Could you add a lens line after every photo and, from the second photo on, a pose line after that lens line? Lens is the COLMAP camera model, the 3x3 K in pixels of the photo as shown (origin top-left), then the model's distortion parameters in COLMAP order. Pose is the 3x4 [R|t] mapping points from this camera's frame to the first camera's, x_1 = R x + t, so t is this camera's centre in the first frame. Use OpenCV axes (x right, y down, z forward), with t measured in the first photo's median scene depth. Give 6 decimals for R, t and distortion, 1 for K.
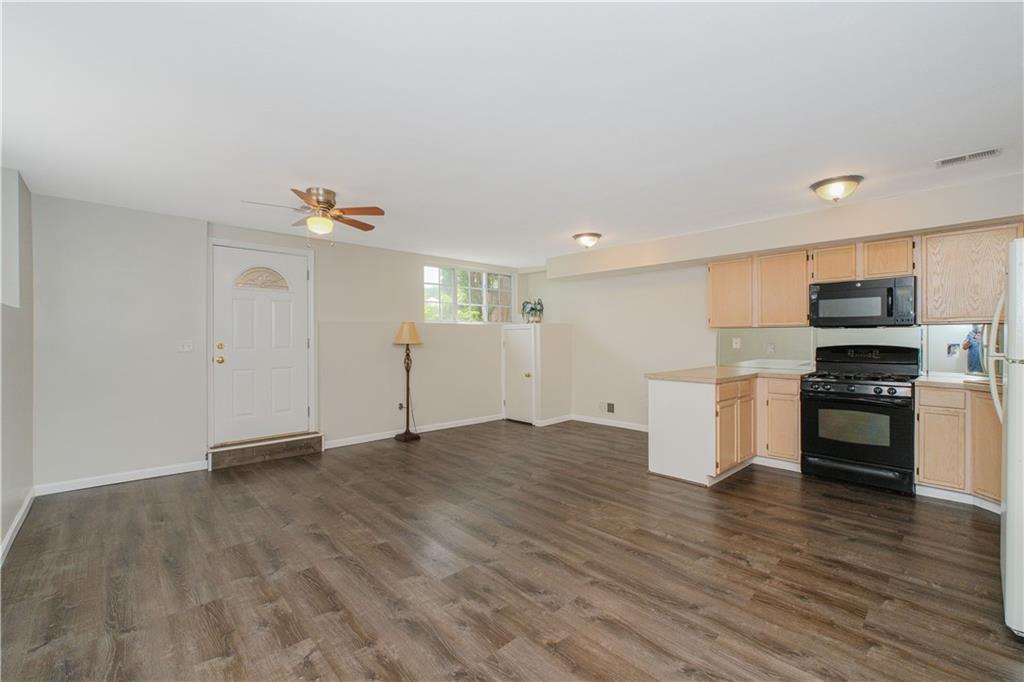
lens RADIAL K [[437.0, 0, 514.2], [0, 437.0, 342.0], [0, 0, 1]] dist [-0.002992, 0.001623]
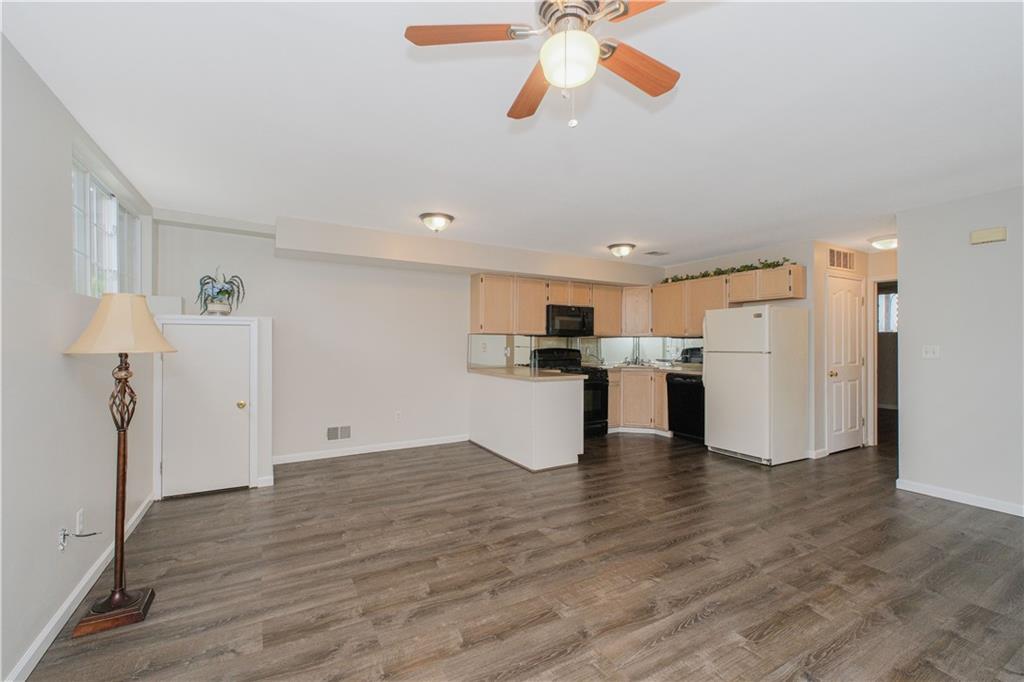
lens RADIAL K [[437.0, 0, 522.1], [0, 437.0, 338.7], [0, 0, 1]] dist [-0.002992, 0.001623]
pose [[0.219120, 0.015663, 0.975572, -0.648068], [0.005761, 0.999833, -0.017346, 0.000305], [-0.975681, 0.009421, 0.218993, 0.724827]]
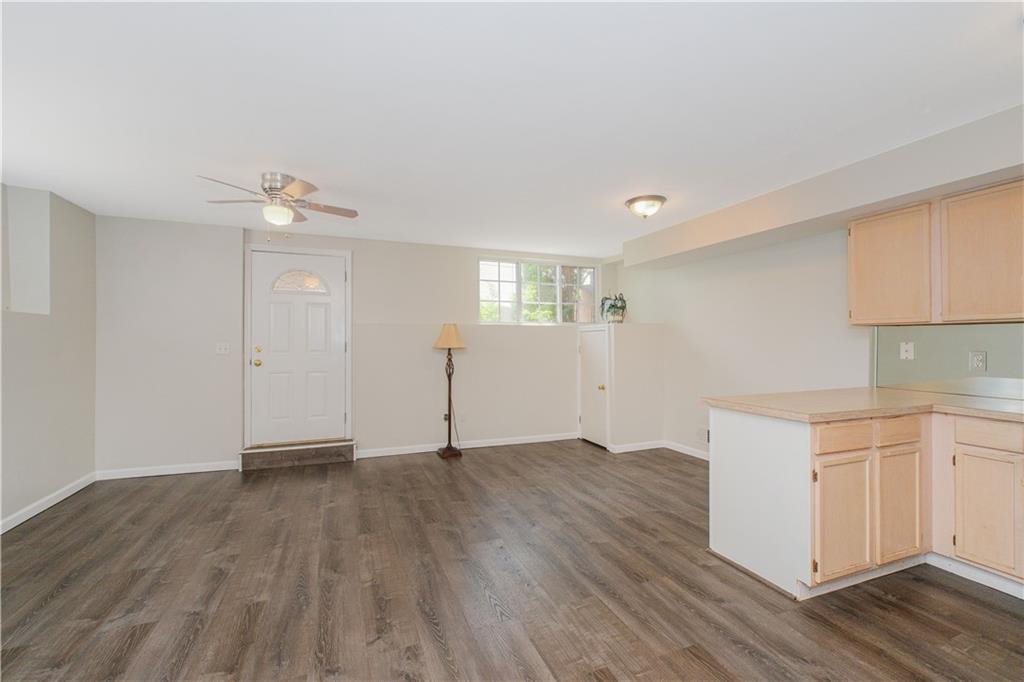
lens RADIAL K [[437.0, 0, 510.5], [0, 437.0, 343.8], [0, 0, 1]] dist [-0.002992, 0.001623]
pose [[0.928252, 0.003059, -0.371940, 0.250313], [-0.004530, 0.999985, -0.003081, -0.002948], [0.371925, 0.004545, 0.928252, 0.265883]]
